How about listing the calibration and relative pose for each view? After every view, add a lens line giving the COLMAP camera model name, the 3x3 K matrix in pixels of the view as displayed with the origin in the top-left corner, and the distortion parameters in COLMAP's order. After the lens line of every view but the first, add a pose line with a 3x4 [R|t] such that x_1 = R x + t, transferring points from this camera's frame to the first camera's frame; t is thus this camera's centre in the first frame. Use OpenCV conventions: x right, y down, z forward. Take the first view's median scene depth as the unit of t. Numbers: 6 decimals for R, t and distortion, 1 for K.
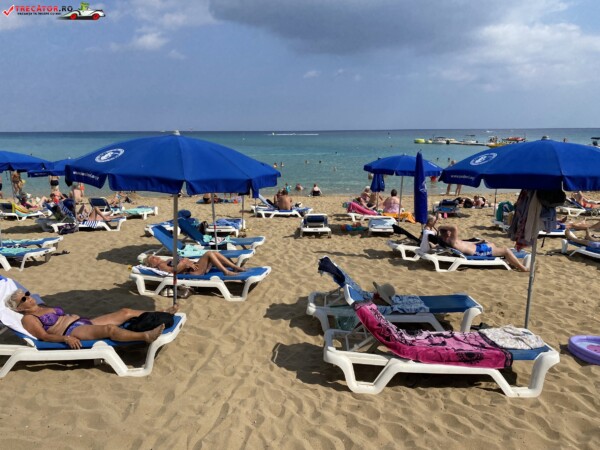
lens RADIAL K [[456.2, 0, 300.0], [0, 456.2, 225.0], [0, 0, 1]] dist [-0.001124, -0.002516]
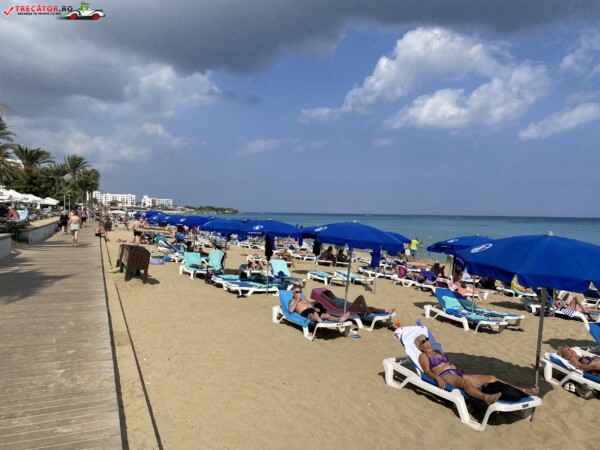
lens RADIAL K [[456.2, 0, 300.0], [0, 456.2, 225.0], [0, 0, 1]] dist [-0.001124, -0.002516]
pose [[0.465764, 0.036783, -0.884144, 0.228616], [-0.198406, 0.978039, -0.063831, -0.013262], [0.862380, 0.205150, 0.462833, -0.033837]]
